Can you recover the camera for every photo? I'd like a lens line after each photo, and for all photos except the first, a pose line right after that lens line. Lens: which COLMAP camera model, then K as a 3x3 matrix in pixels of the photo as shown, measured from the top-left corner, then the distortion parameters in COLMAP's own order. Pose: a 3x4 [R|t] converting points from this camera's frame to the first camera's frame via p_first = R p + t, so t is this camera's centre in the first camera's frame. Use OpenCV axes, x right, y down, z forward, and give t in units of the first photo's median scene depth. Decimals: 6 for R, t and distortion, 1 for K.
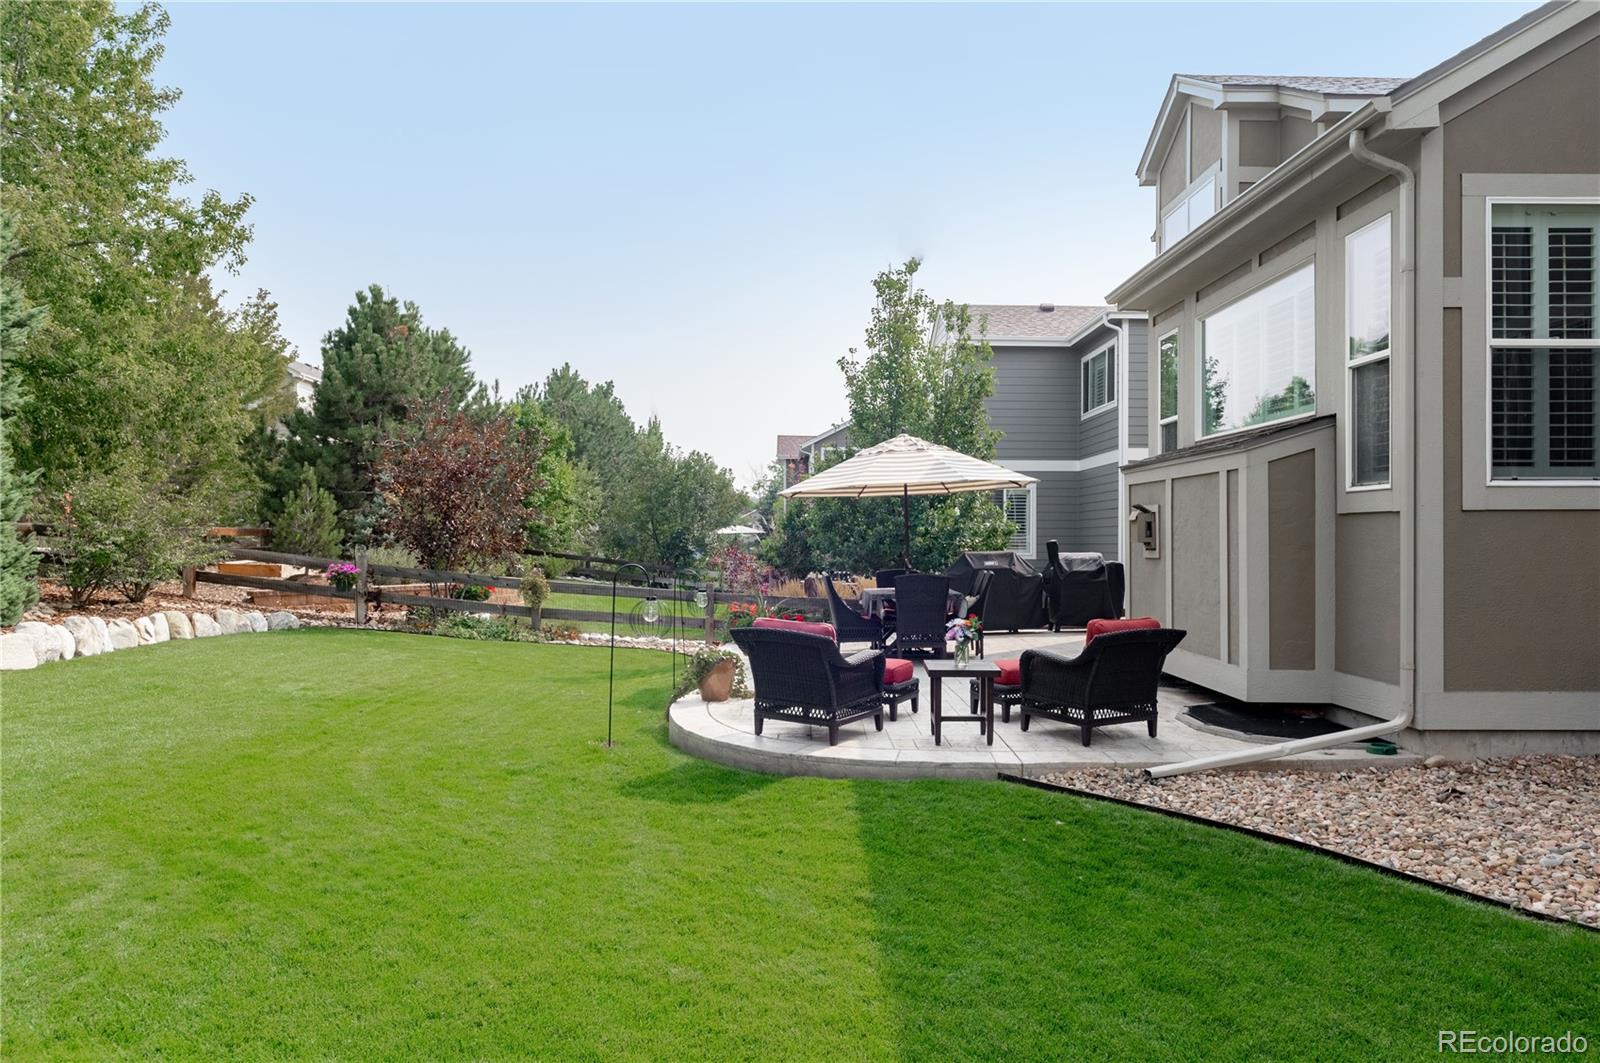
lens RADIAL K [[1099.4, 0, 800.0], [0, 1099.4, 531.5], [0, 0, 1]] dist [0.002143, -0.000120]
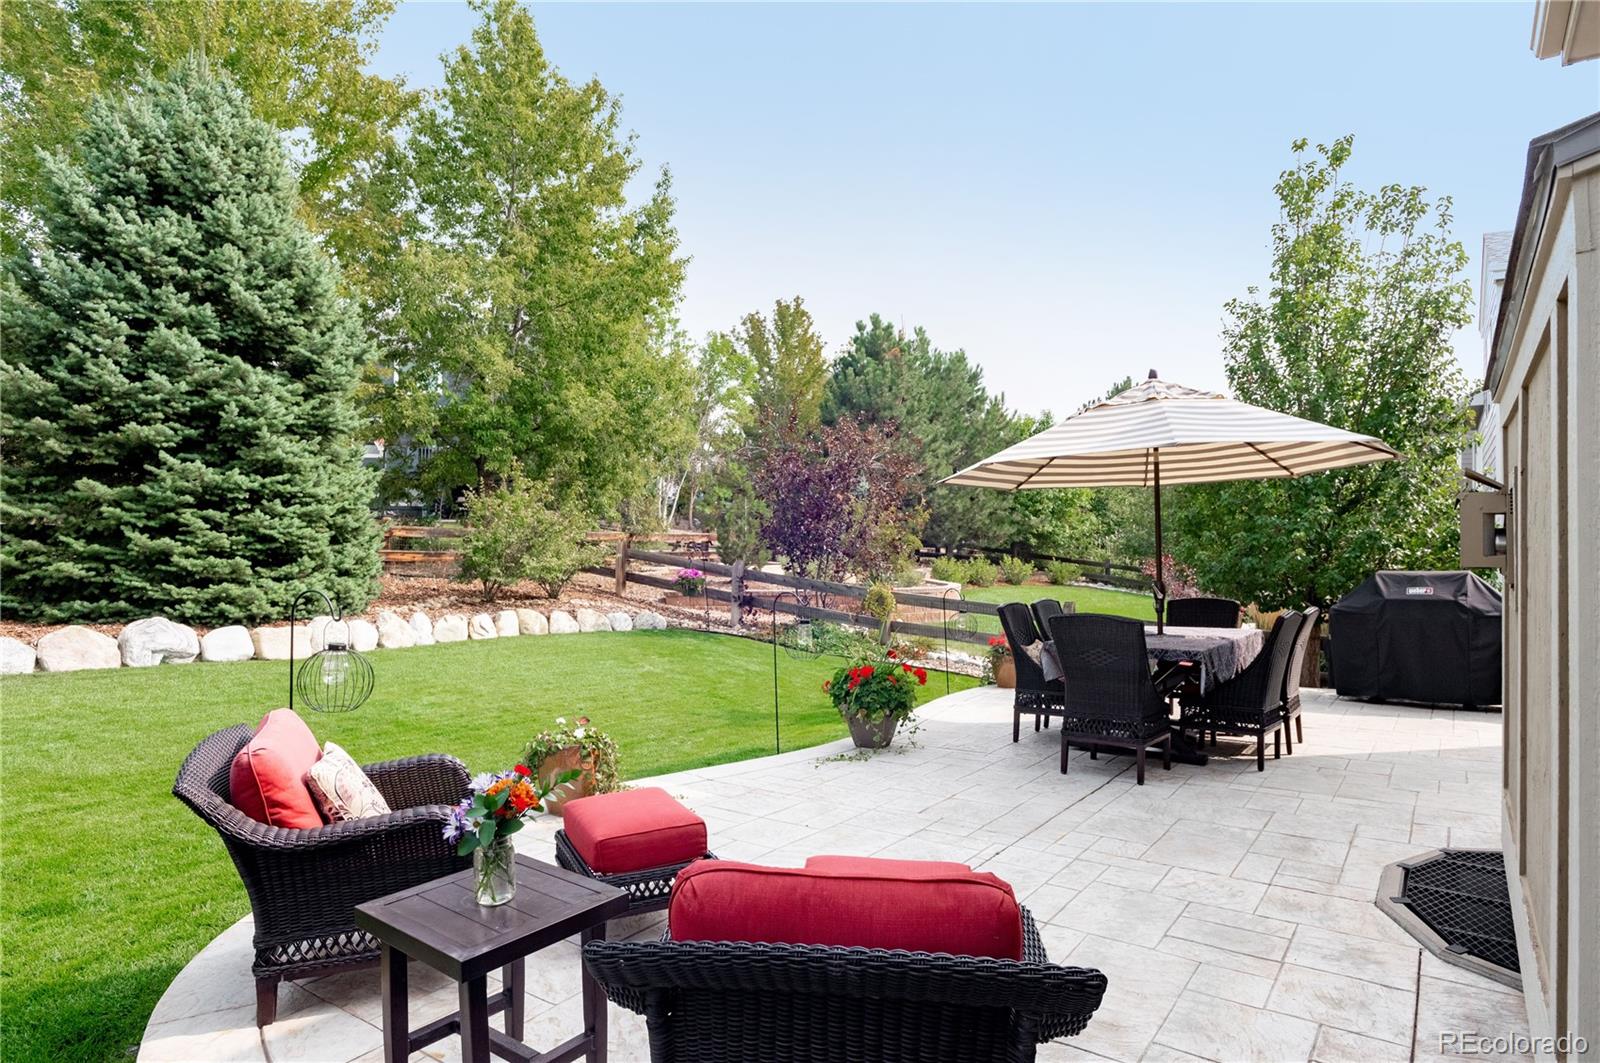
lens RADIAL K [[946.5, 0, 800.0], [0, 946.5, 531.5], [0, 0, 1]] dist [0.003833, 0.001389]
pose [[0.823498, -0.001704, -0.567317, 0.151547], [-0.002422, 0.999976, -0.006519, 0.000338], [0.567314, 0.006743, 0.823474, 0.303633]]
